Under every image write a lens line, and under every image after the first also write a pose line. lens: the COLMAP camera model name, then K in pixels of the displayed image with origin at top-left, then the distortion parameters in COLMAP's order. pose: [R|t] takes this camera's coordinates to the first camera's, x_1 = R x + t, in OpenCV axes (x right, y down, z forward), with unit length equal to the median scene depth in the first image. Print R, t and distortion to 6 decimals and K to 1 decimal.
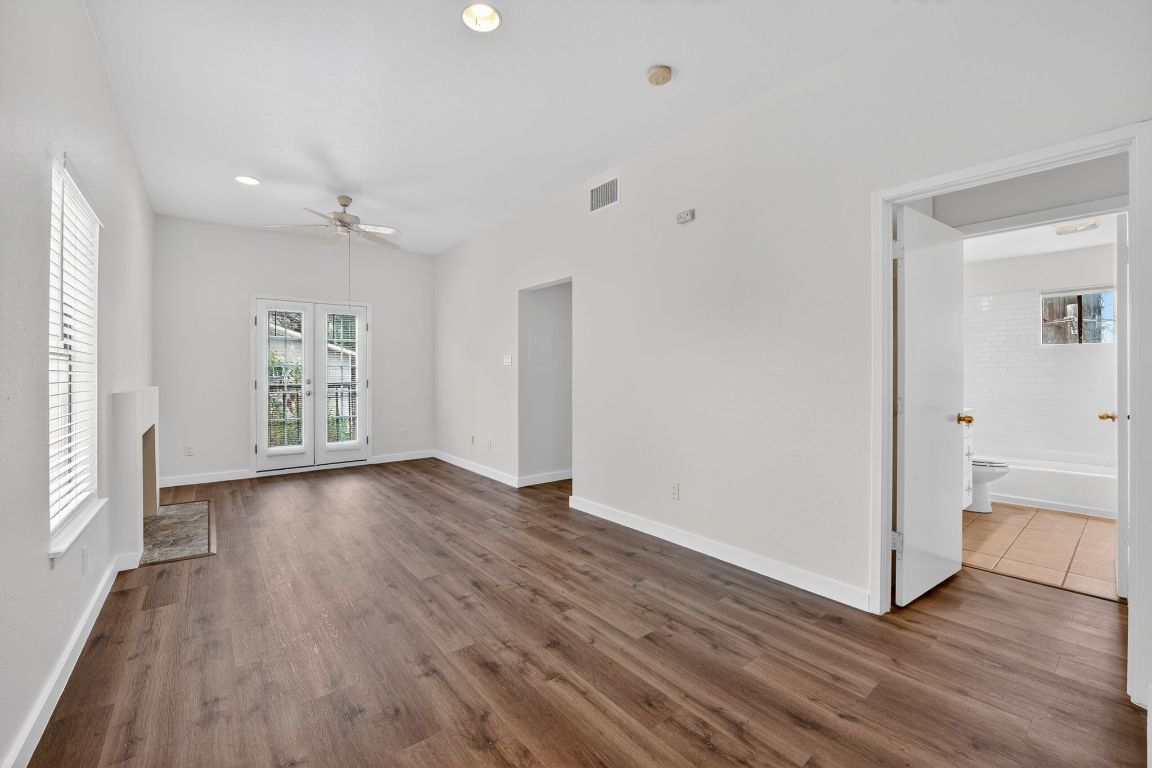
lens RADIAL K [[471.0, 0, 572.8], [0, 471.0, 372.5], [0, 0, 1]] dist [-0.025389, 0.001558]
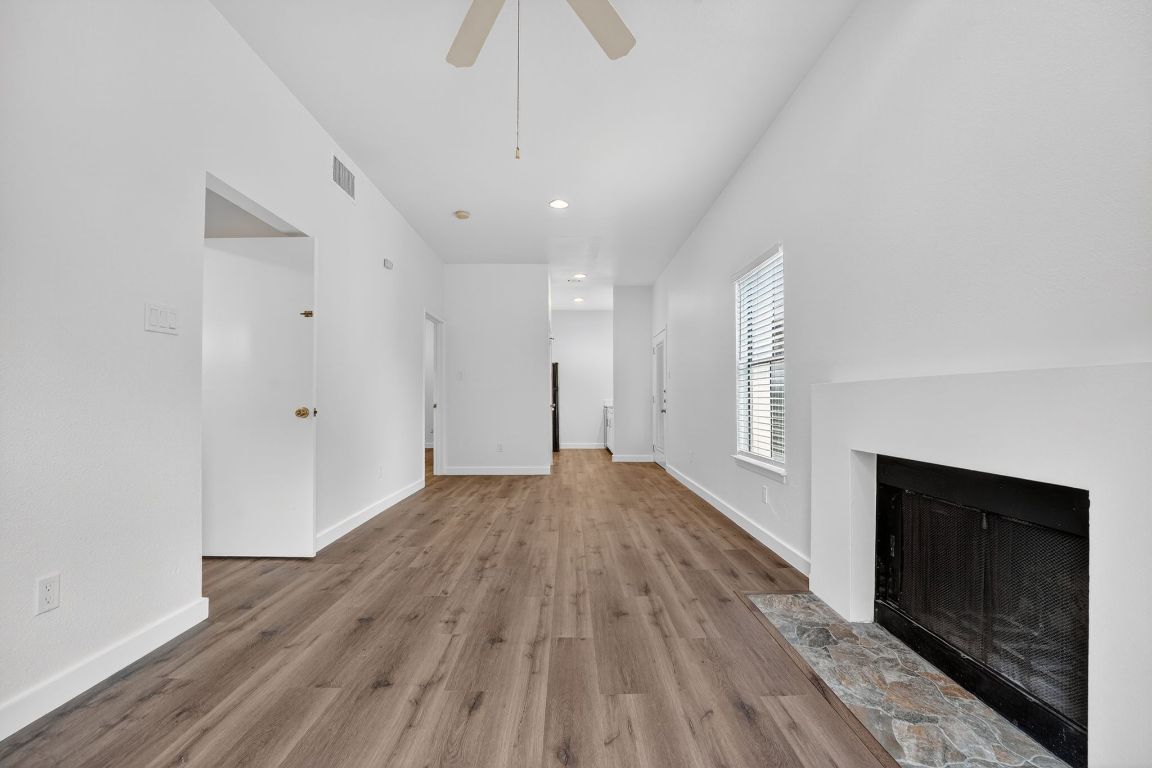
lens RADIAL K [[471.0, 0, 574.1], [0, 471.0, 391.8], [0, 0, 1]] dist [-0.025389, 0.001558]
pose [[-0.792583, 0.014752, 0.609586, -0.785255], [0.001194, 0.999743, -0.022642, 0.052009], [-0.609763, -0.017217, -0.792397, 1.354974]]
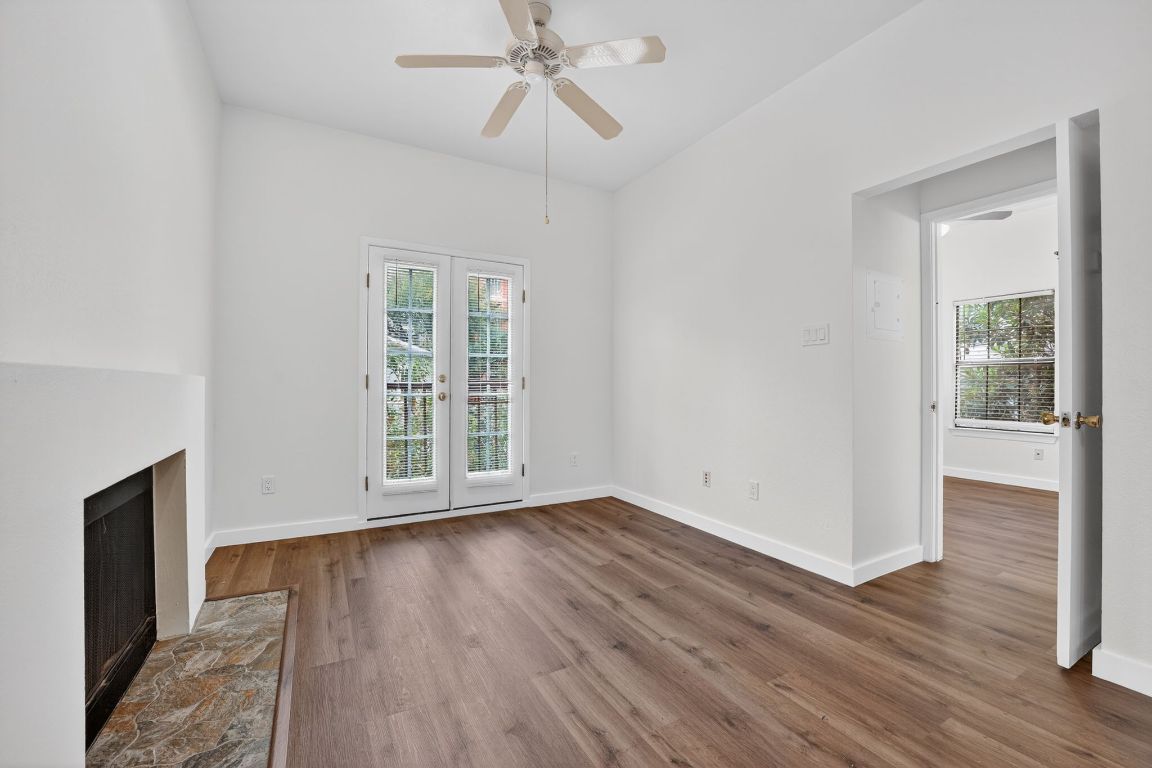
lens RADIAL K [[471.0, 0, 573.2], [0, 471.0, 382.1], [0, 0, 1]] dist [-0.025389, 0.001558]
pose [[0.986627, 0.004526, -0.162934, -0.396366], [-0.005312, 0.999976, -0.004387, 0.037242], [0.162910, 0.005194, 0.986627, 0.550175]]
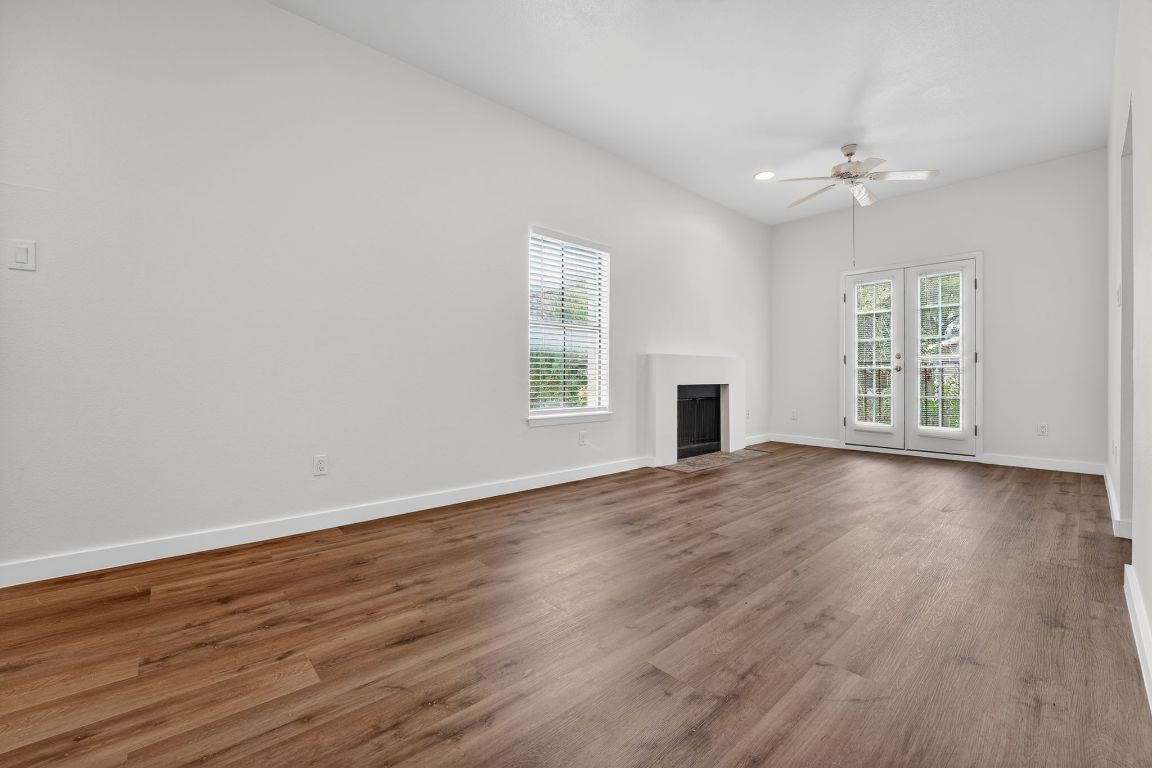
lens RADIAL K [[471.0, 0, 575.6], [0, 471.0, 375.7], [0, 0, 1]] dist [-0.025389, 0.001558]
pose [[0.067351, 0.004372, -0.997720, 0.414918], [-0.001364, 0.999990, 0.004290, 0.077389], [0.997728, 0.001072, 0.067357, 0.435835]]
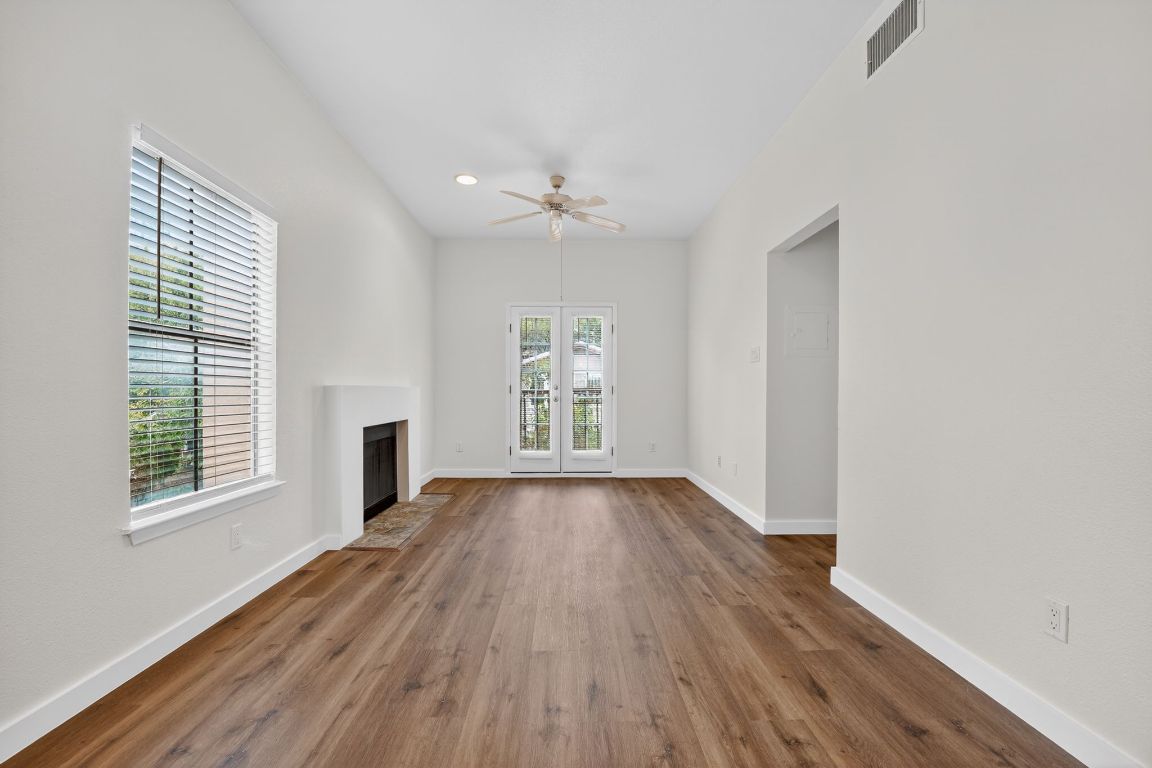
lens RADIAL K [[471.0, 0, 573.3], [0, 471.0, 396.1], [0, 0, 1]] dist [-0.025389, 0.001558]
pose [[0.795422, 0.011199, -0.605952, 0.093181], [-0.004391, 0.999910, 0.012717, 0.036278], [0.606040, -0.007454, 0.795399, 0.323336]]
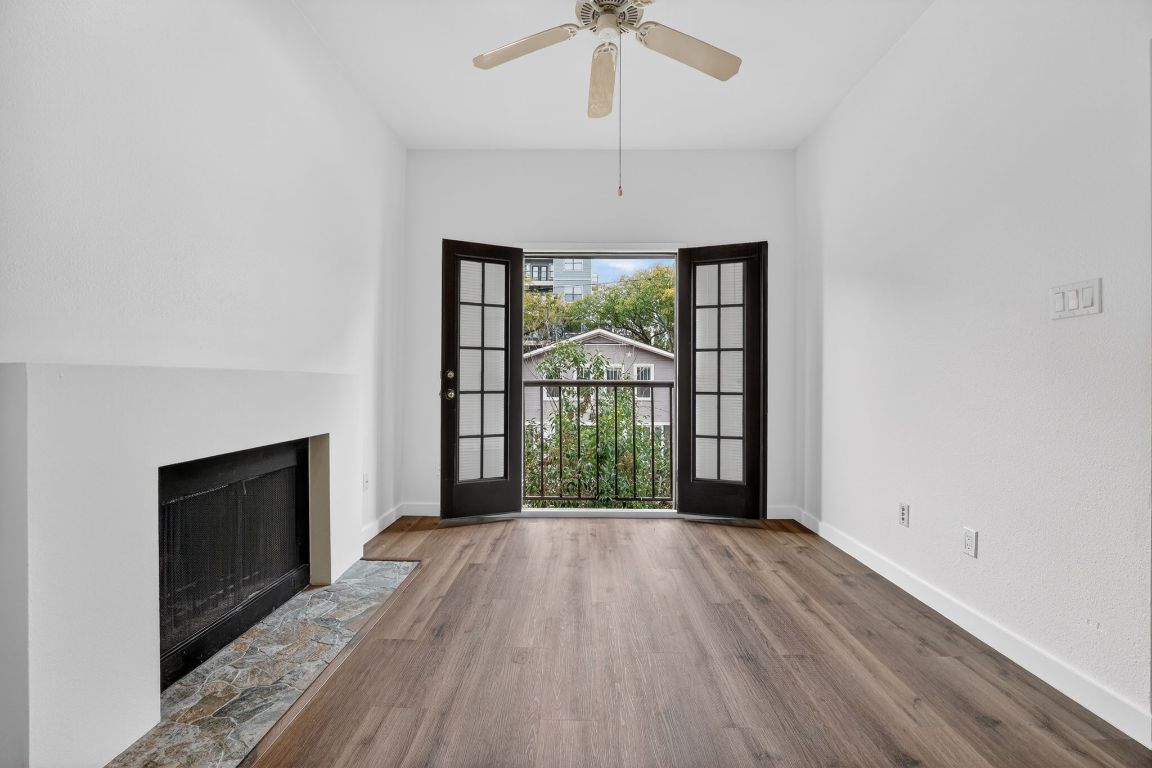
lens RADIAL K [[471.0, 0, 573.7], [0, 471.0, 379.5], [0, 0, 1]] dist [-0.025389, 0.001558]
pose [[0.776238, 0.003325, -0.630432, -0.254814], [-0.006671, 0.999973, -0.002939, 0.037423], [0.630405, 0.006487, 0.776239, 0.688200]]
